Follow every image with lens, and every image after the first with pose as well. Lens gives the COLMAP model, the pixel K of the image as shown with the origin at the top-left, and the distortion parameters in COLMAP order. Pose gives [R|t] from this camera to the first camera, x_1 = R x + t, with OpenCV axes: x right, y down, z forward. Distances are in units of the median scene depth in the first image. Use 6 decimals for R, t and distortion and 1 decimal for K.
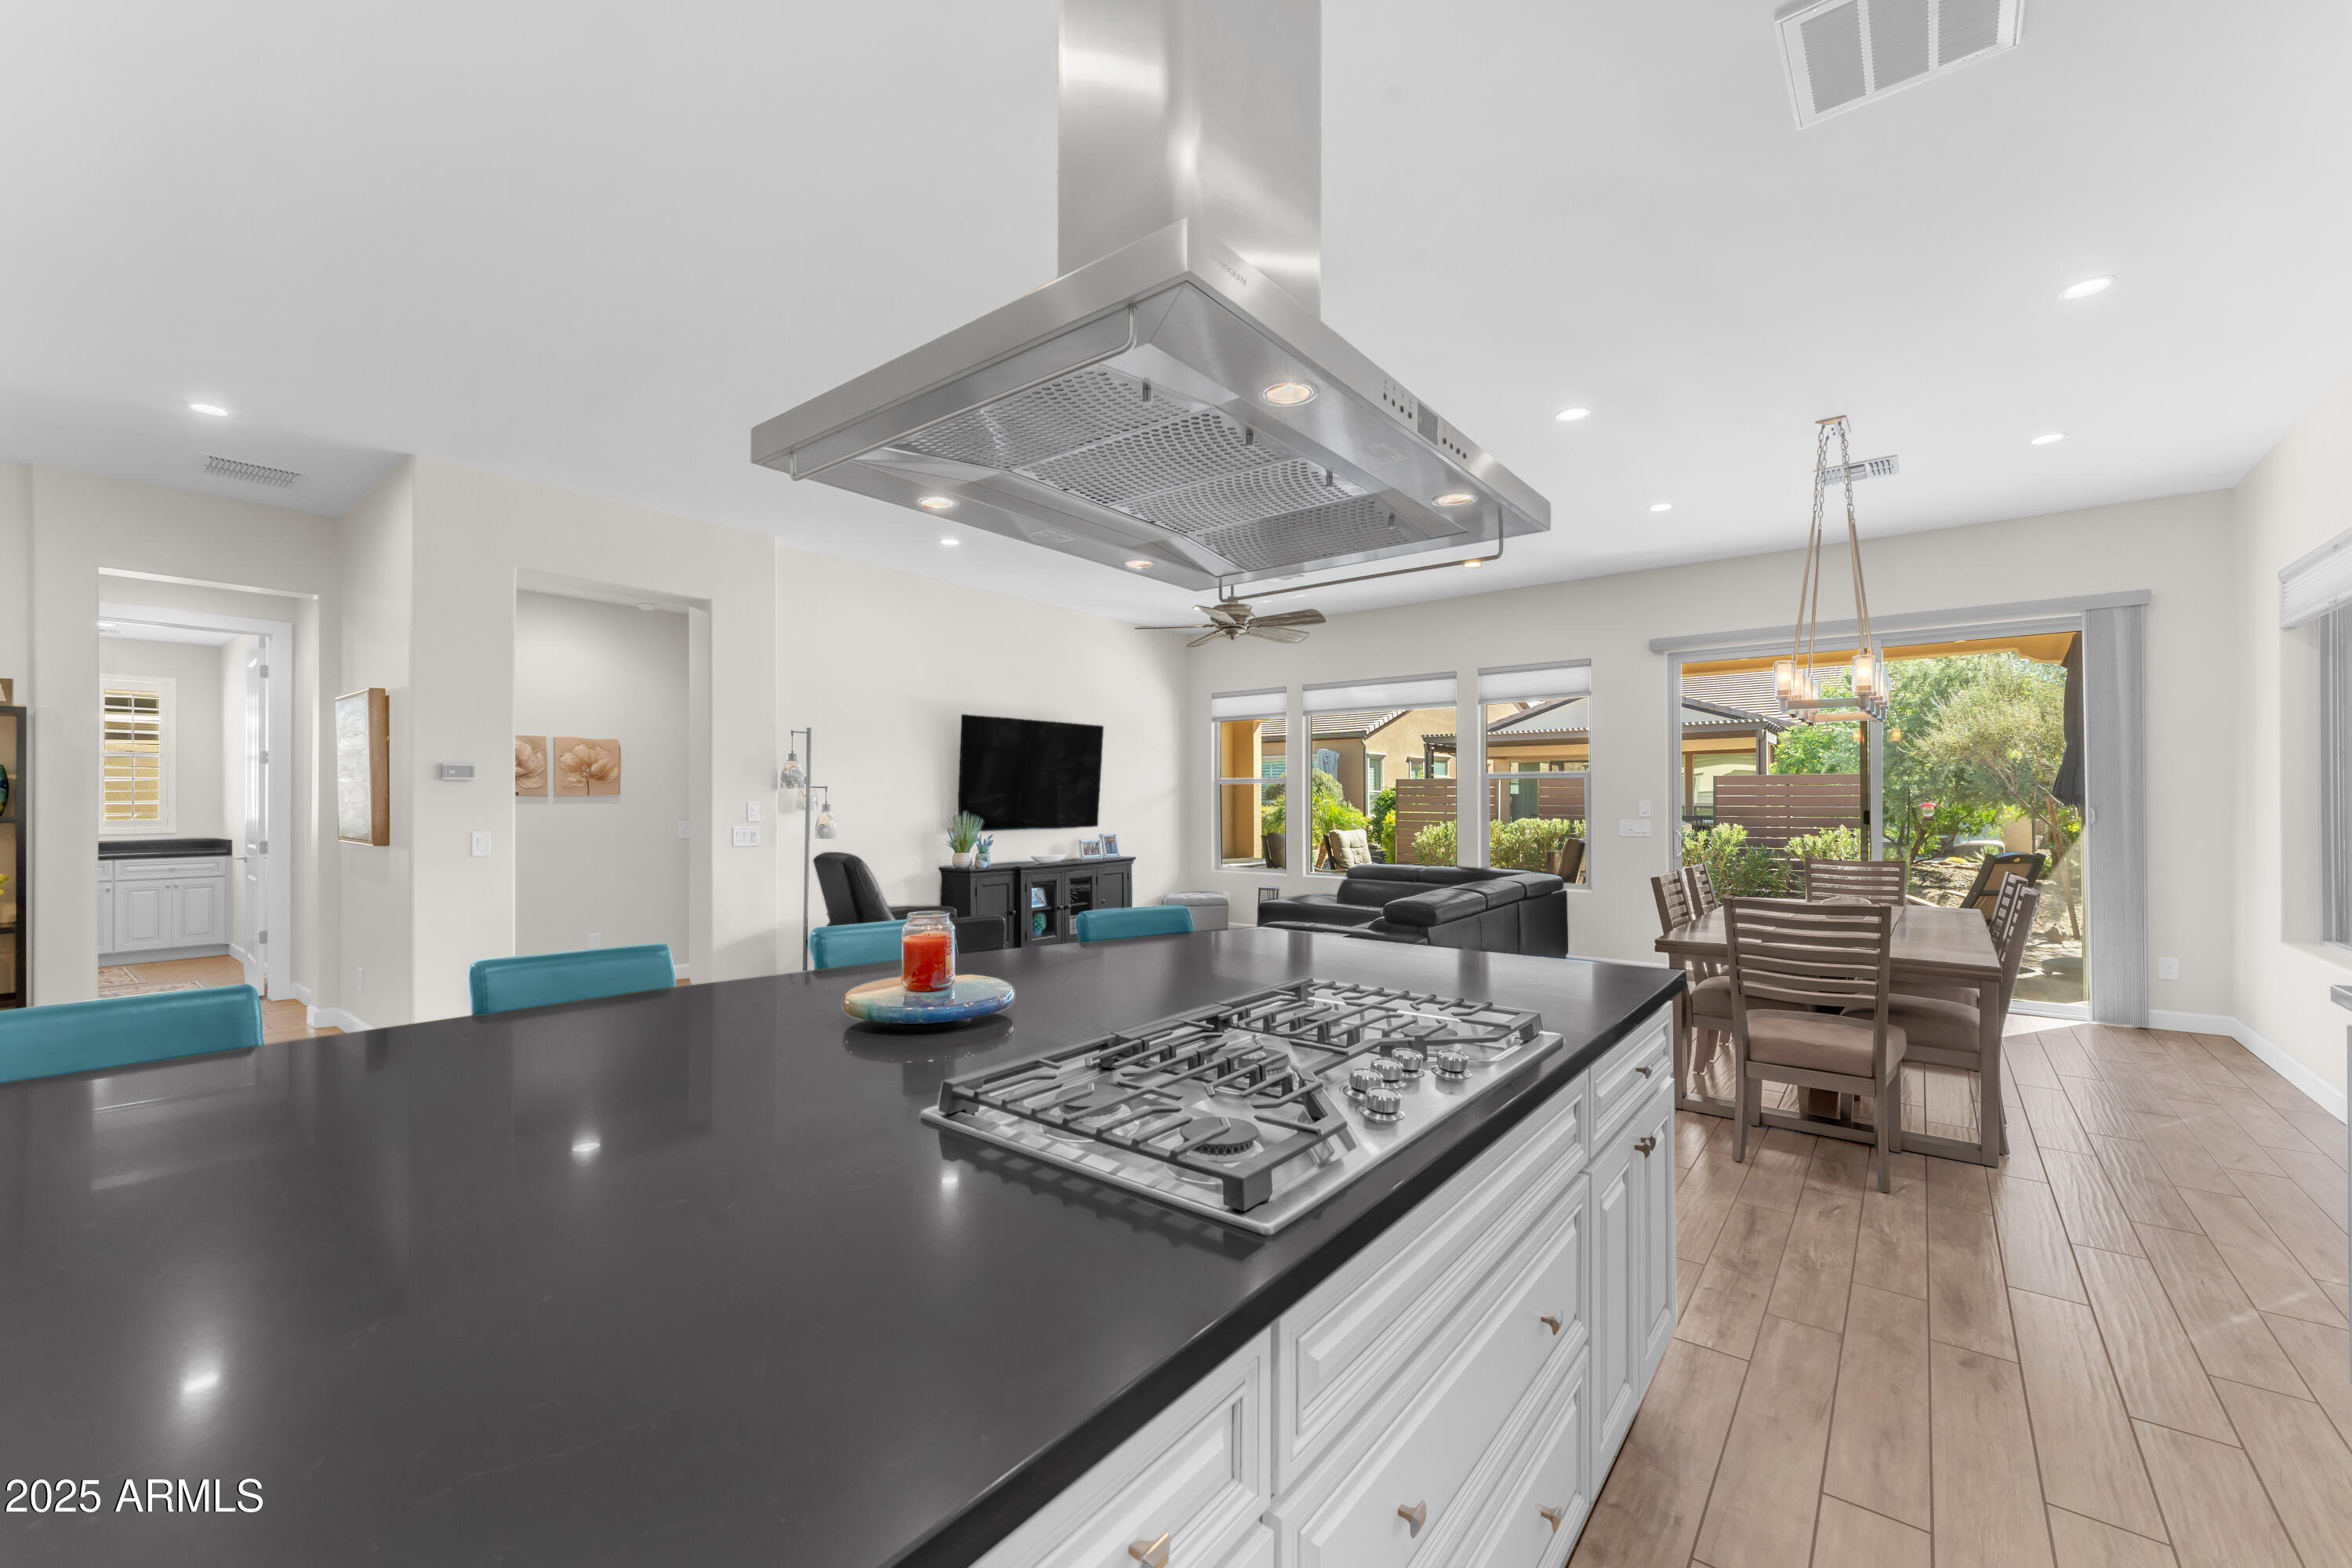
lens RADIAL K [[940.8, 0, 1173.8], [0, 940.8, 797.7], [0, 0, 1]] dist [-0.001377, -0.000200]
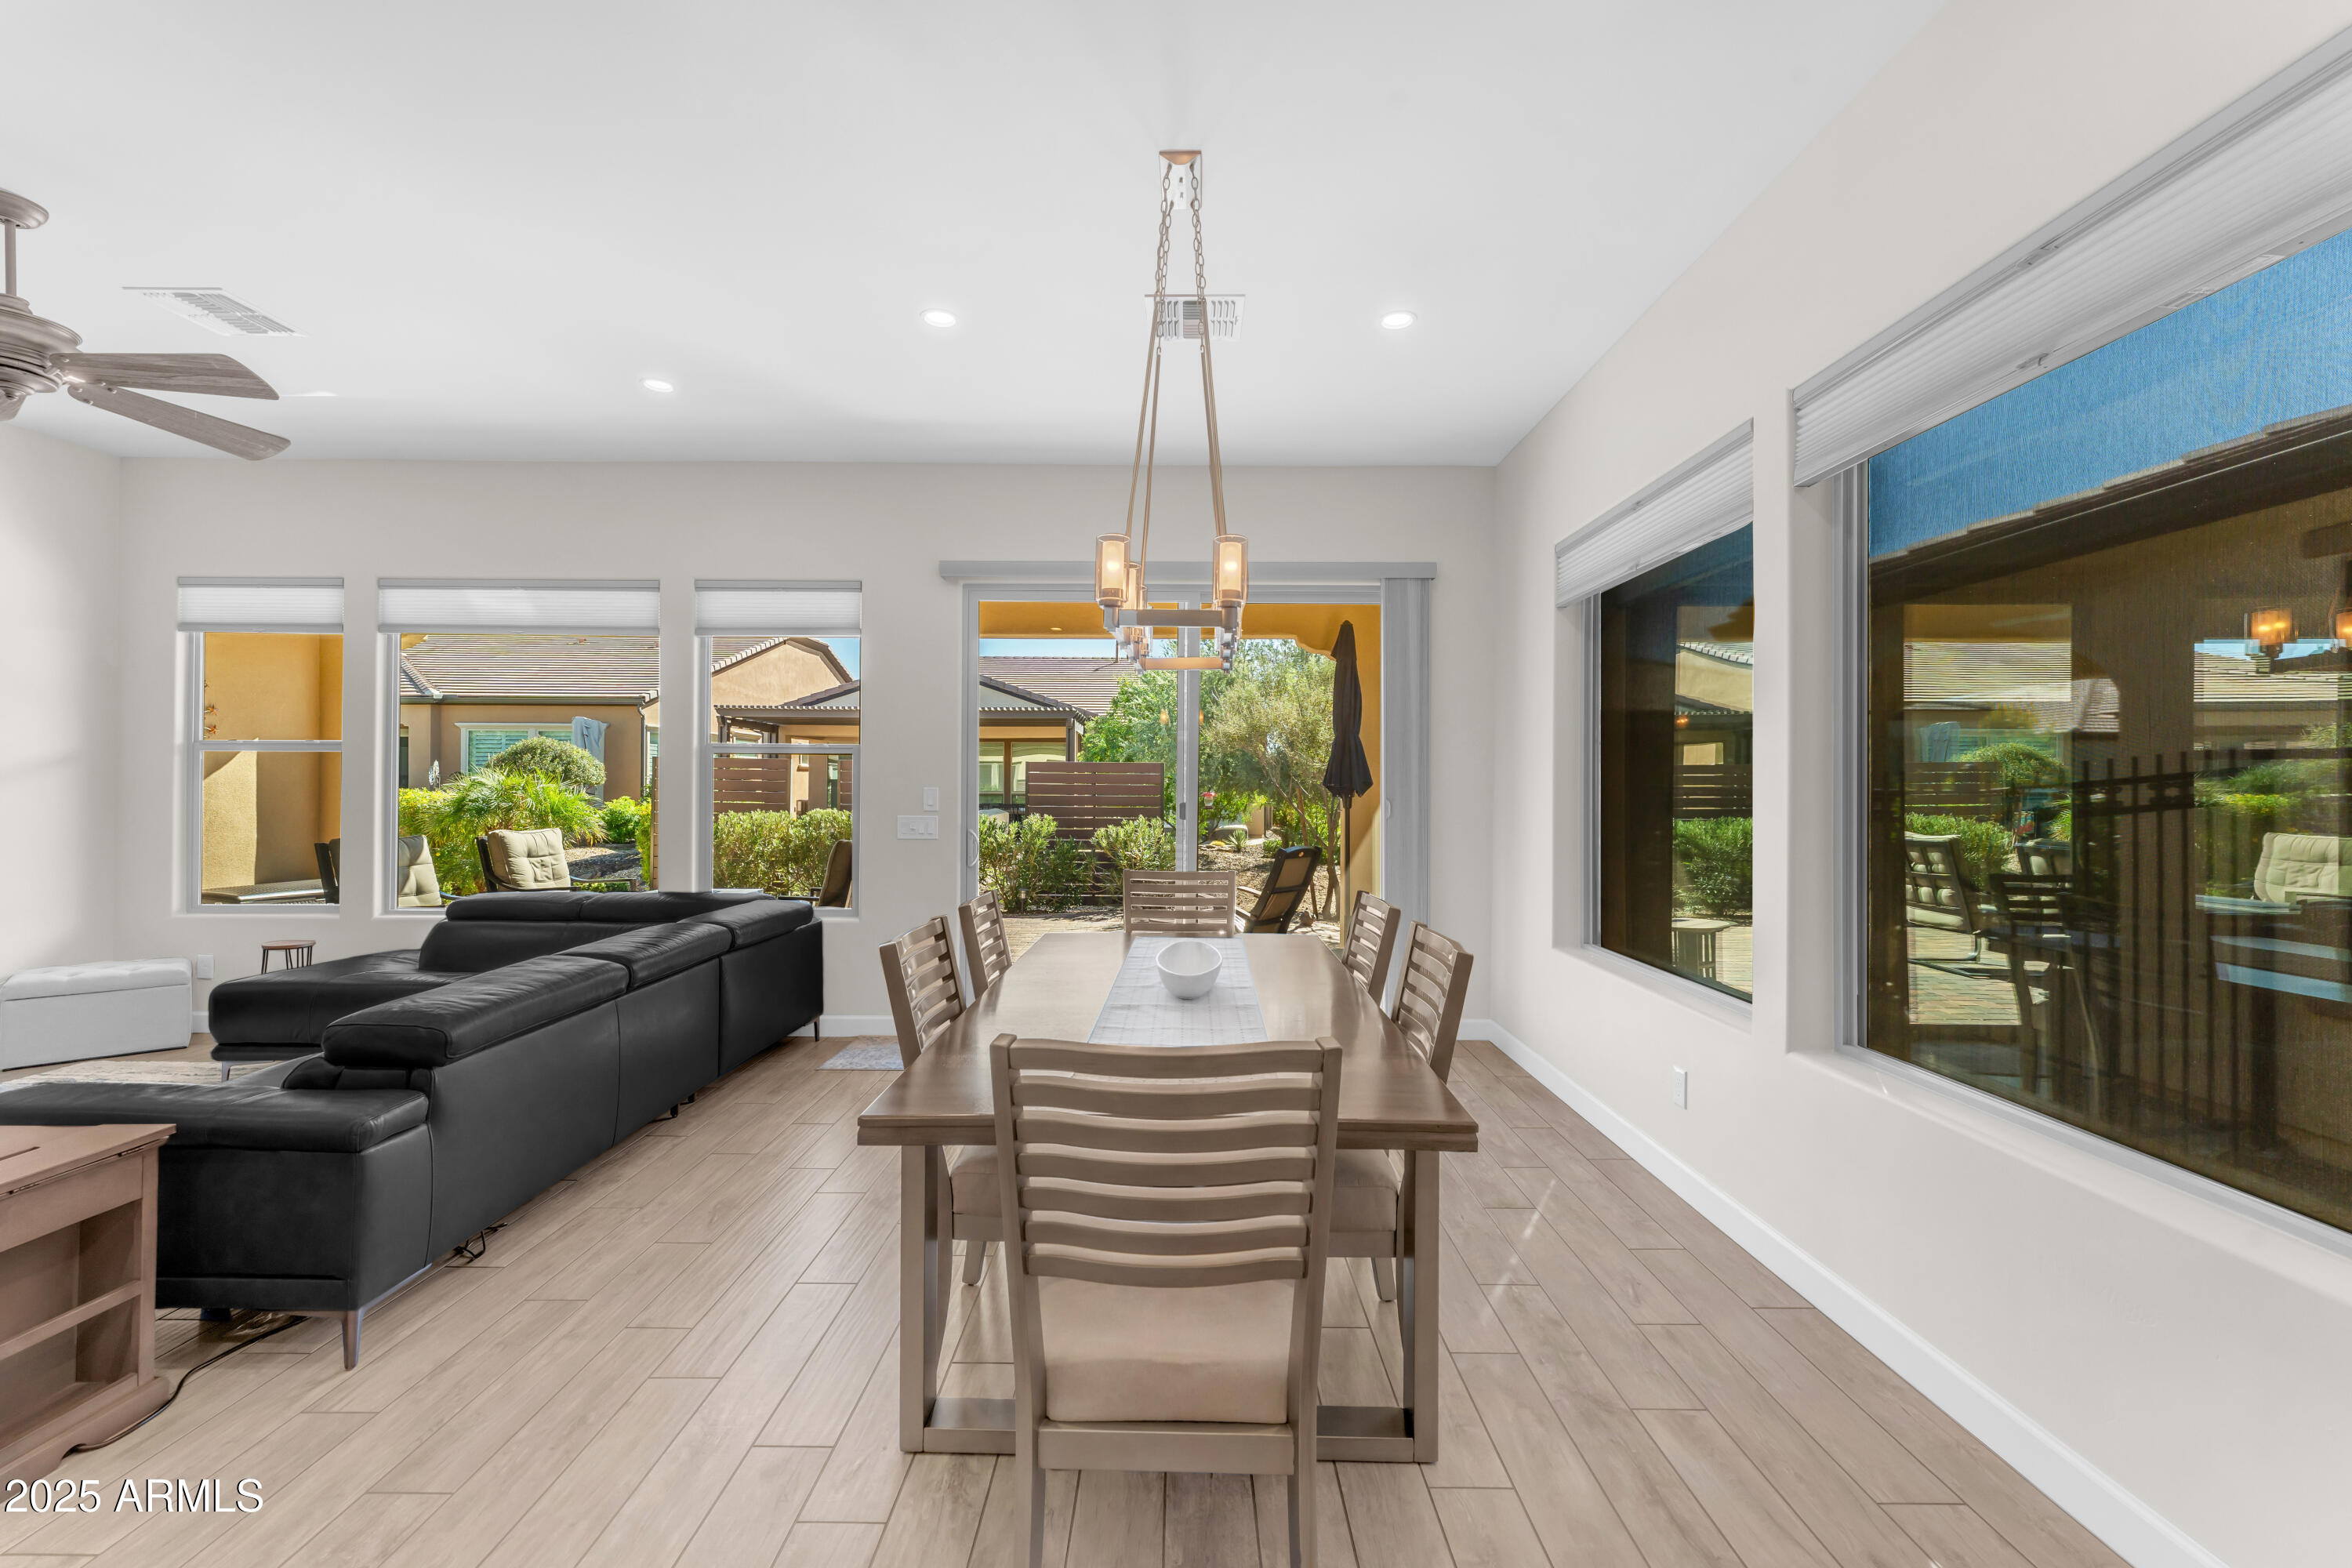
lens RADIAL K [[973.1, 0, 1176.0], [0, 973.1, 784.0], [0, 0, 1]] dist [0.003295, 0.000731]
pose [[0.785013, 0.010733, 0.619386, 0.164777], [-0.010808, 0.999935, -0.003630, 0.000910], [-0.619385, -0.003845, 0.785078, 0.267513]]
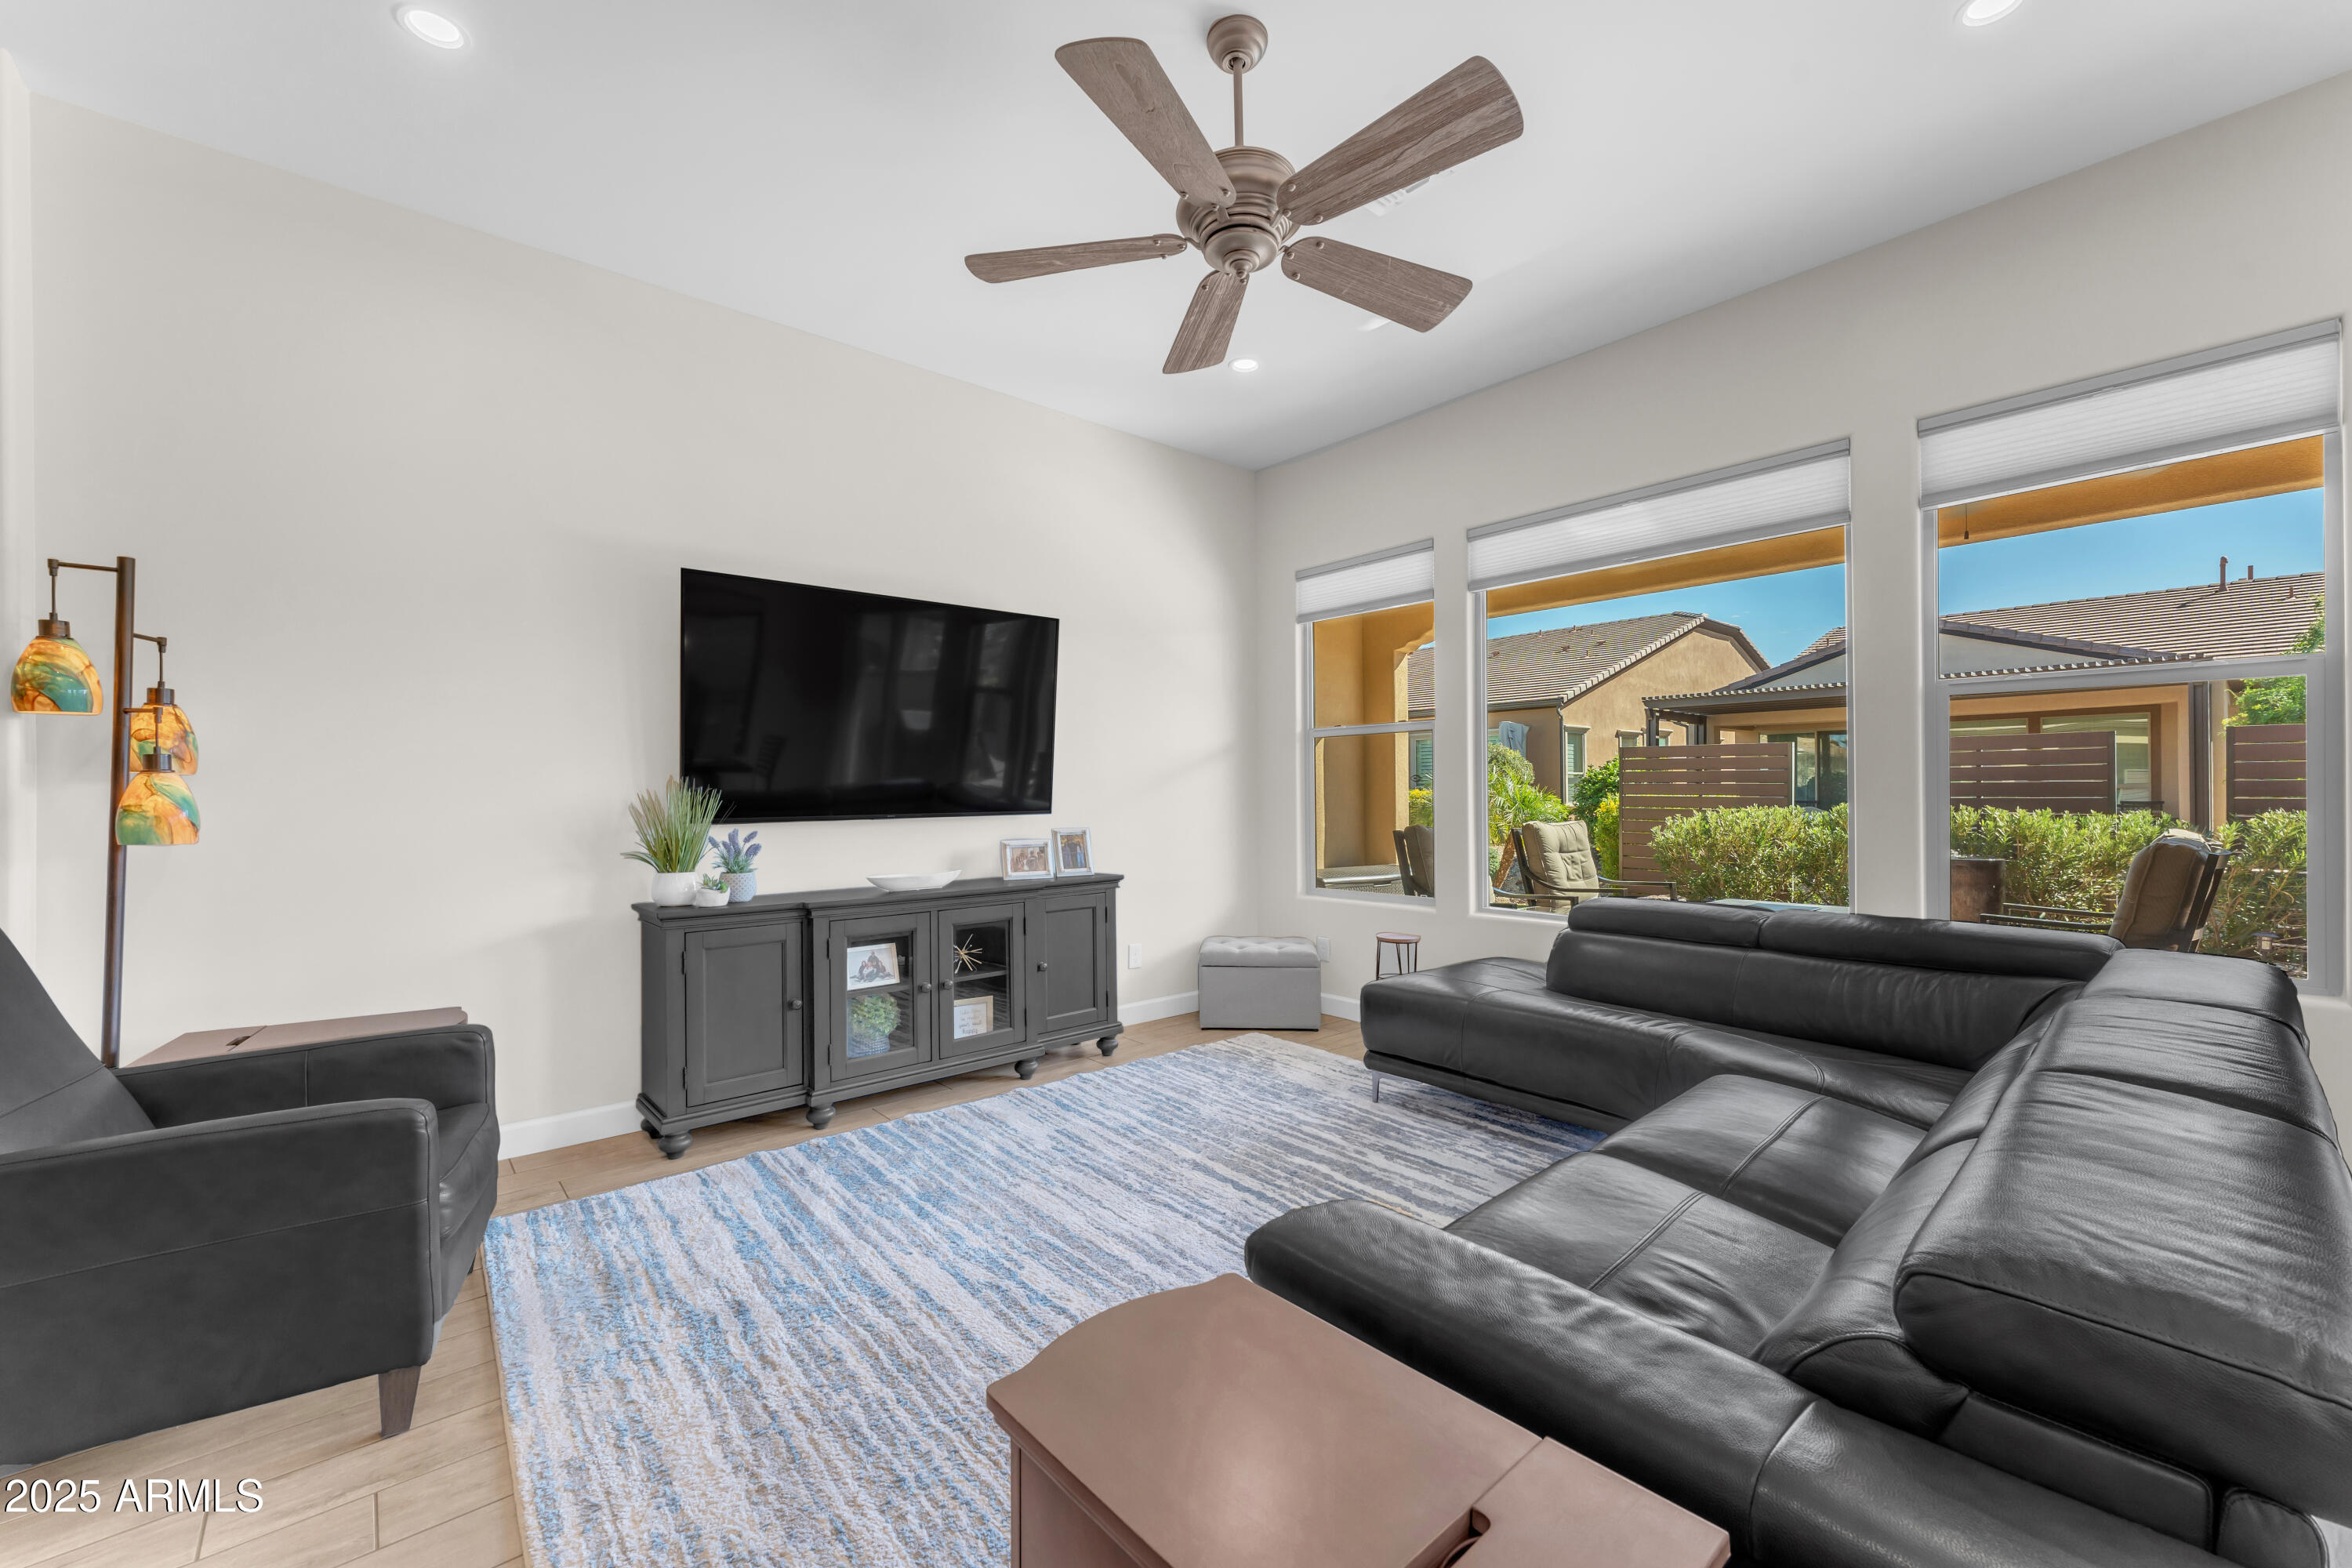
lens RADIAL K [[934.7, 0, 1174.4], [0, 934.7, 788.7], [0, 0, 1]] dist [-0.000449, 0.000241]
pose [[0.983069, -0.005990, -0.183139, 0.081529], [0.005919, 0.999982, -0.000935, 0.018142], [0.183141, -0.000165, 0.983087, 0.531075]]
